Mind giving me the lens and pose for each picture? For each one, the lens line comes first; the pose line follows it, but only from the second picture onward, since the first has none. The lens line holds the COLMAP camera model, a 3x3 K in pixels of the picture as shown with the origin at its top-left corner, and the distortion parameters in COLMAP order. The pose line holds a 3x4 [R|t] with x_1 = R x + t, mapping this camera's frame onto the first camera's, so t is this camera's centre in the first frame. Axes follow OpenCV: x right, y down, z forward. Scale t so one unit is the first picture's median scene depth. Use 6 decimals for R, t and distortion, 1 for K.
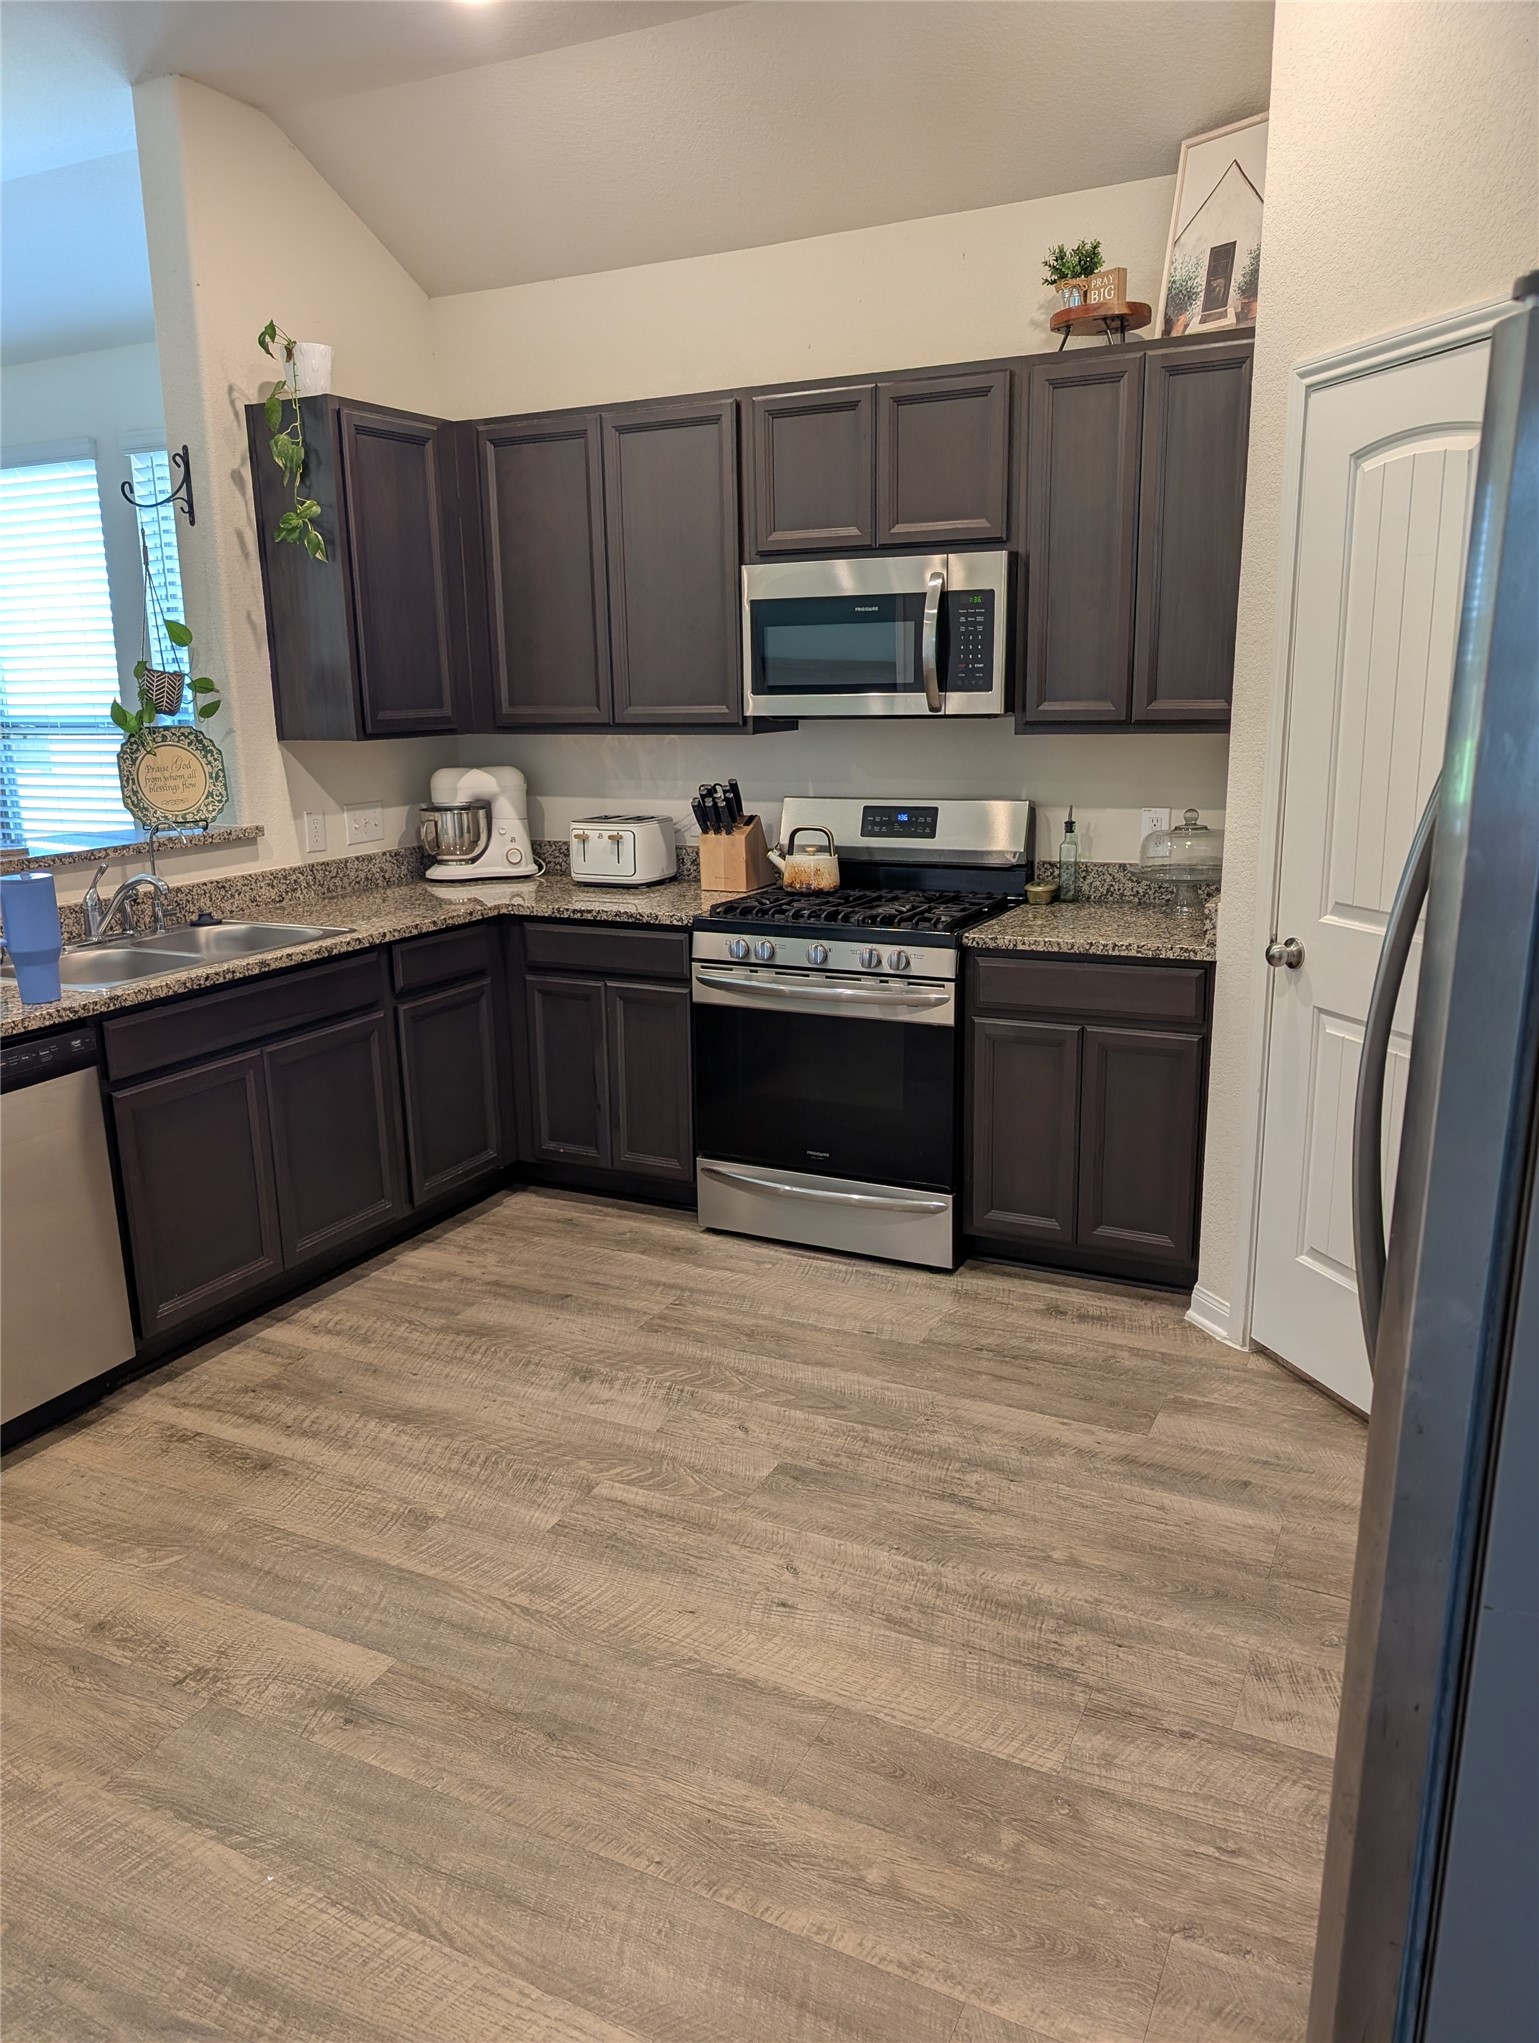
lens RADIAL K [[1460.7, 0, 733.4], [0, 1460.7, 1029.1], [0, 0, 1]] dist [0.013140, -0.012063]
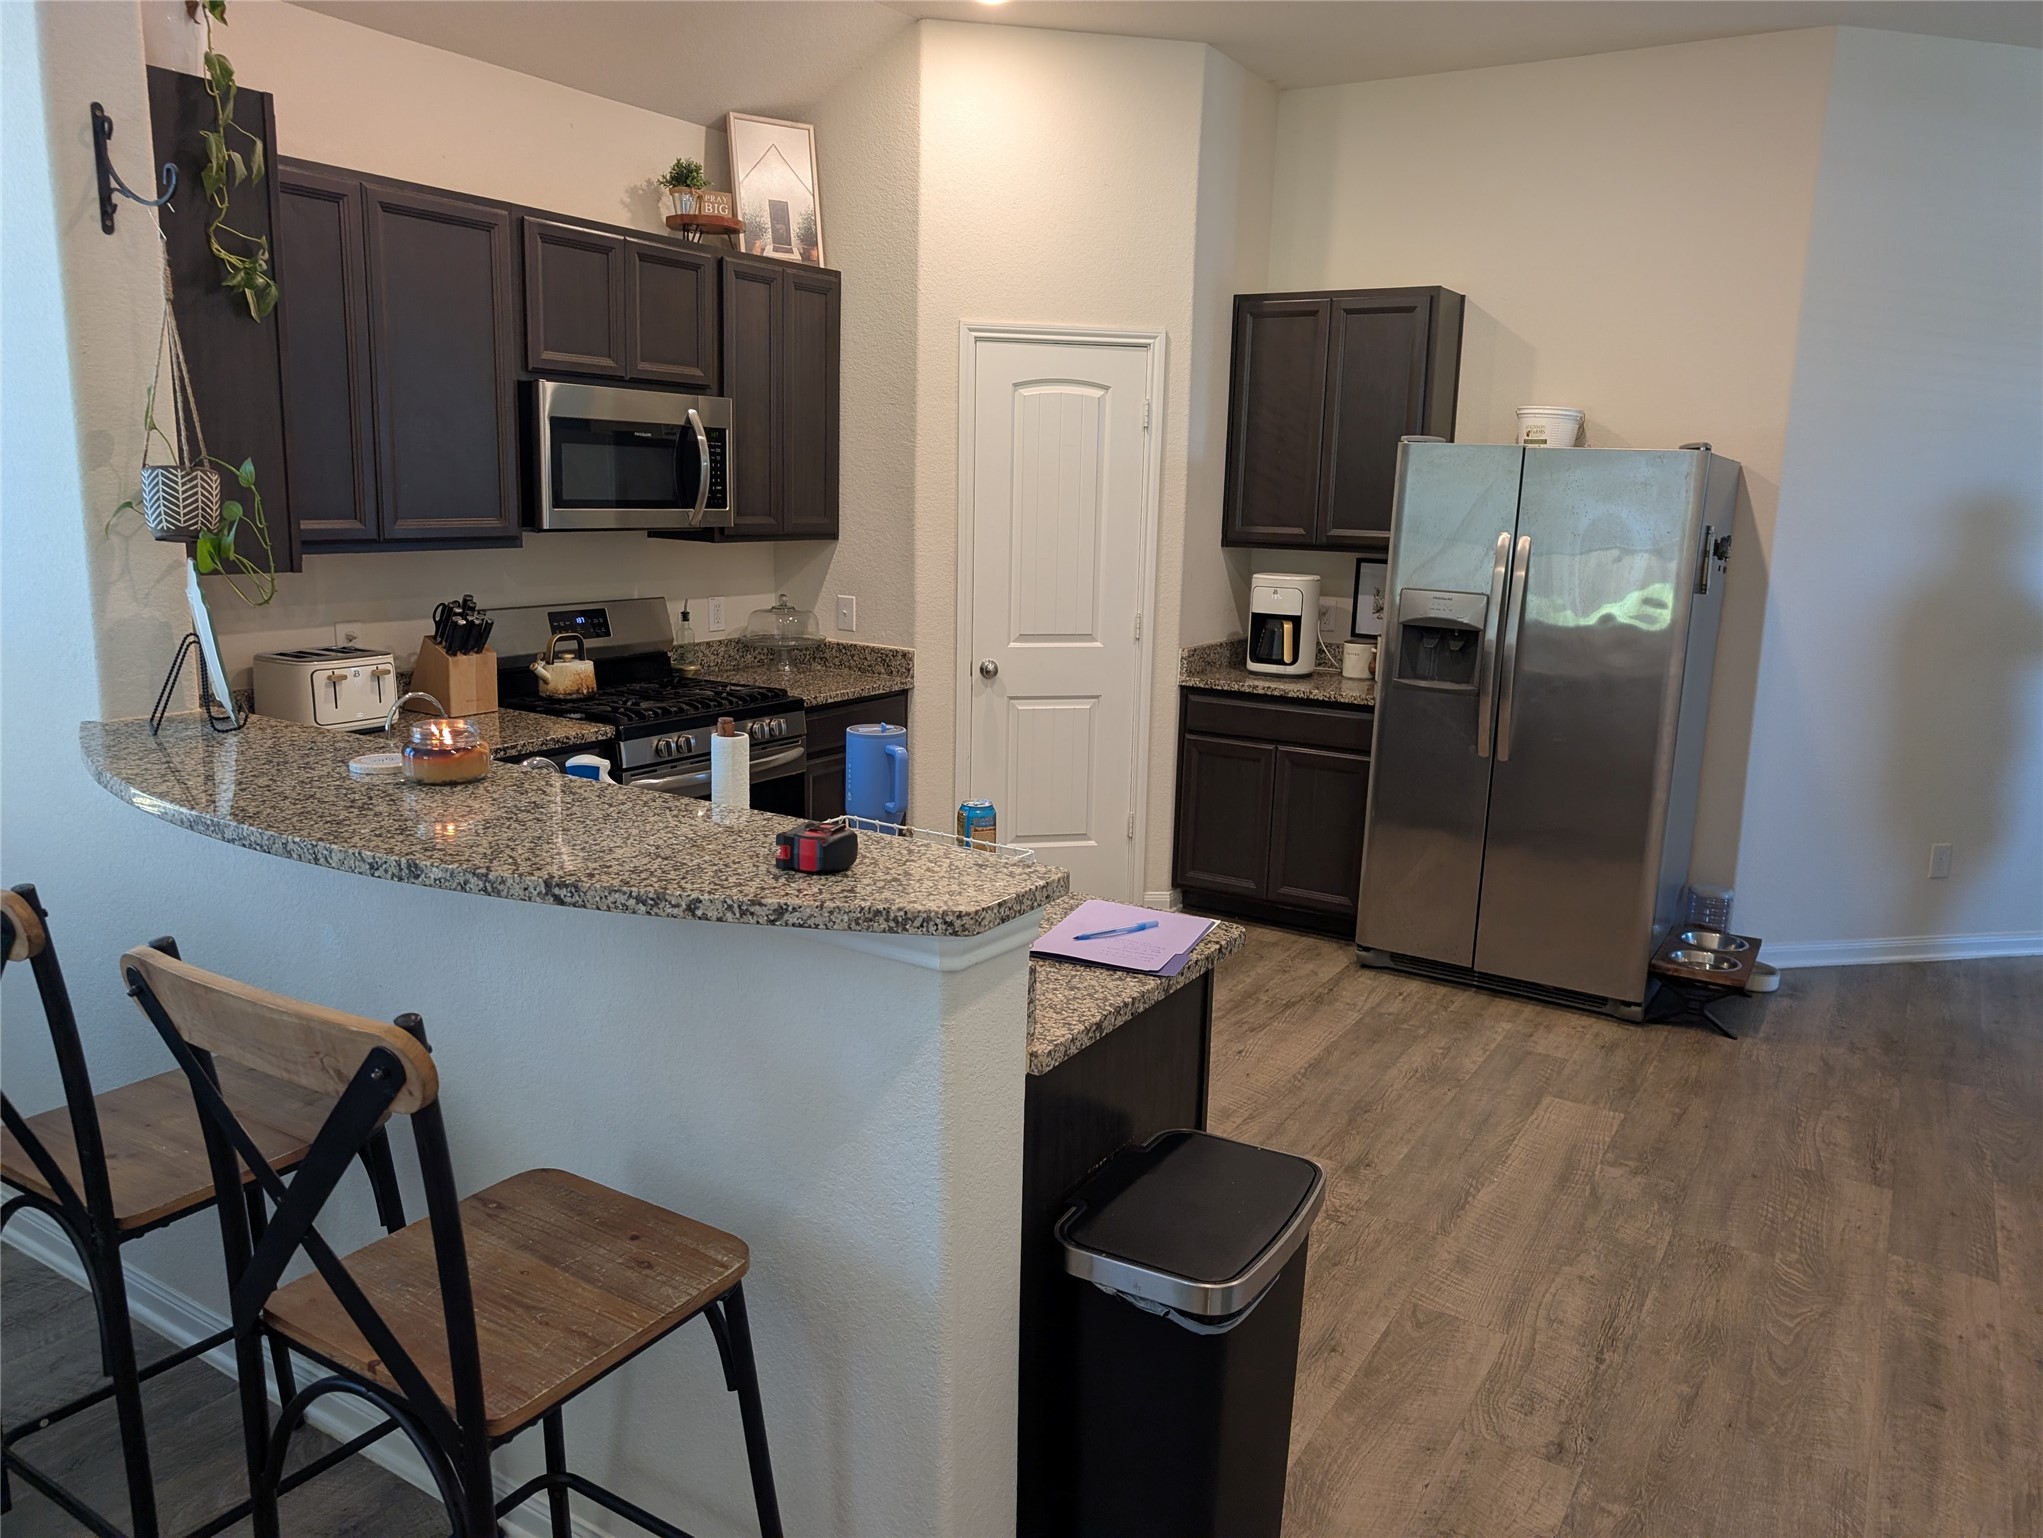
lens RADIAL K [[1460.7, 0, 1006.2], [0, 1460.7, 765.2], [0, 0, 1]] dist [0.013140, -0.012063]
pose [[0.098071, -0.172787, 0.980065, -0.967715], [0.201079, 0.967940, 0.150529, -0.145895], [-0.974653, 0.182308, 0.129671, 0.592512]]
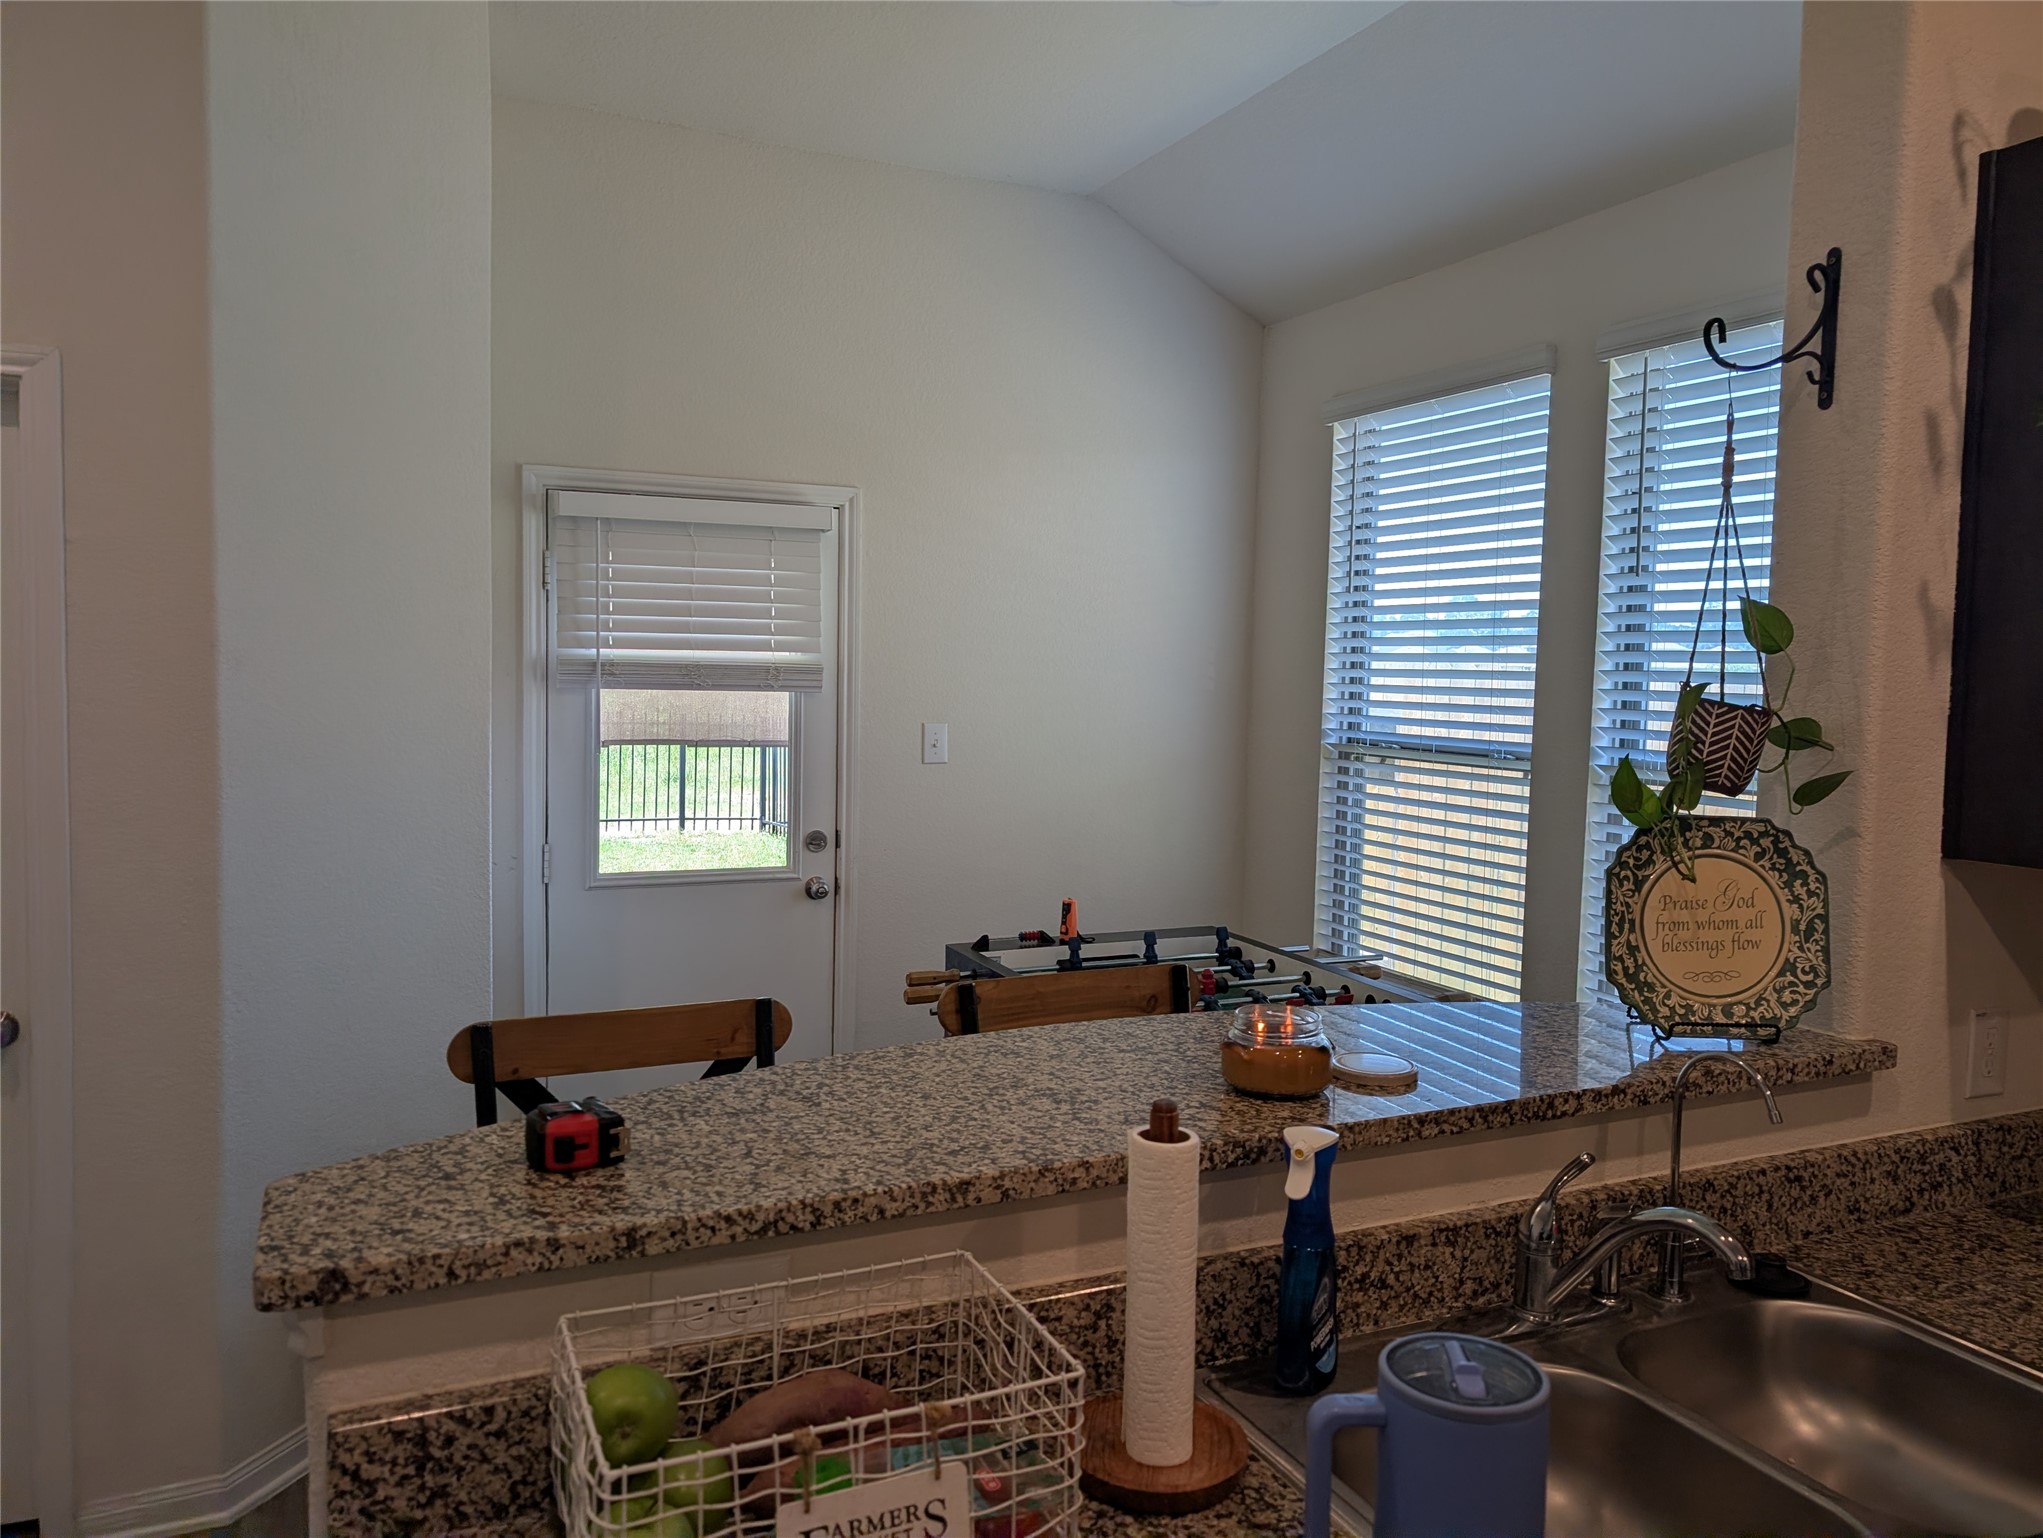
lens RADIAL K [[1460.7, 0, 1024.1], [0, 1460.7, 767.7], [0, 0, 1]] dist [0.013140, -0.012063]
pose [[0.790734, 0.074291, -0.607635, -0.275825], [-0.175729, 0.978379, -0.109062, -0.130691], [0.586395, 0.193018, 0.786692, 0.491350]]
